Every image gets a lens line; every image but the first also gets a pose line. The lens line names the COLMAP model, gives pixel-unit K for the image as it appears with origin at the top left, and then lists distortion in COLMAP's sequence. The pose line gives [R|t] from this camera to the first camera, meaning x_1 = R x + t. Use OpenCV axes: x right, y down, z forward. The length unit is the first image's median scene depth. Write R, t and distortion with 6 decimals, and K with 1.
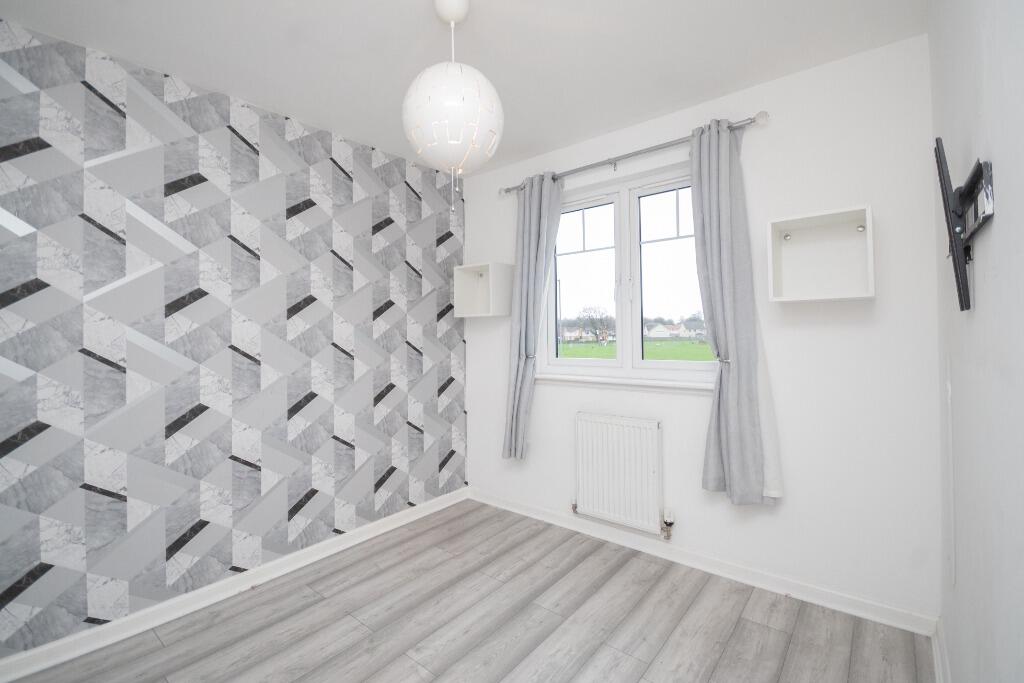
lens RADIAL K [[452.1, 0, 513.9], [0, 452.1, 339.6], [0, 0, 1]] dist [-0.003217, -0.000662]
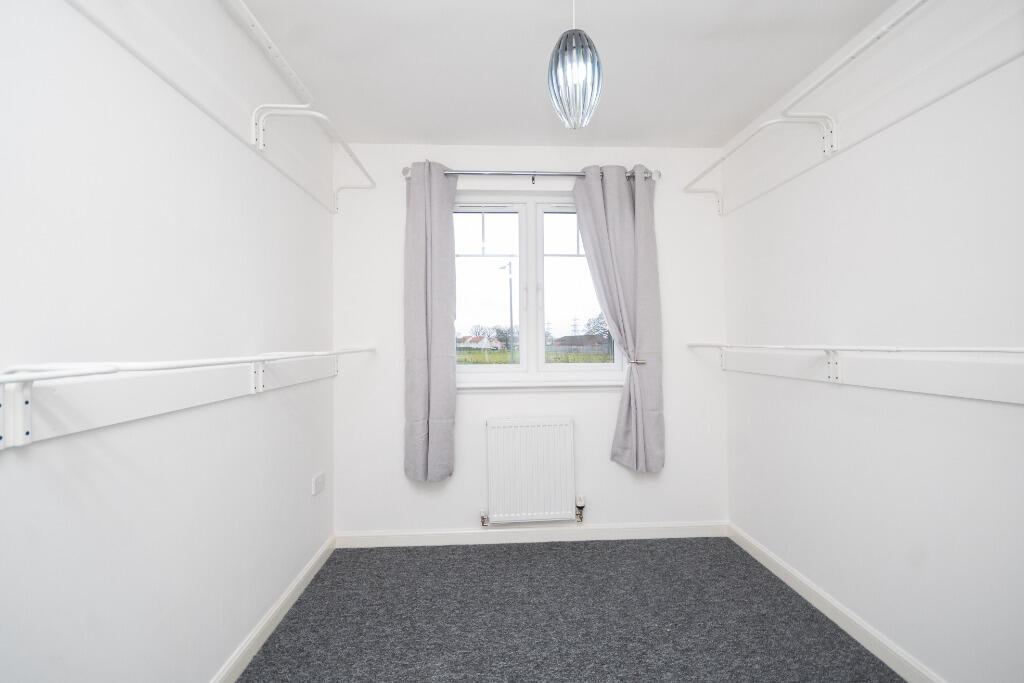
lens RADIAL K [[396.6, 0, 512.0], [0, 396.6, 341.5], [0, 0, 1]] dist [-0.001135, -0.000086]
pose [[0.735508, 0.001309, 0.677514, -0.424034], [0.007344, 0.999924, -0.009906, 0.001369], [-0.677476, 0.012262, 0.735443, 0.357401]]
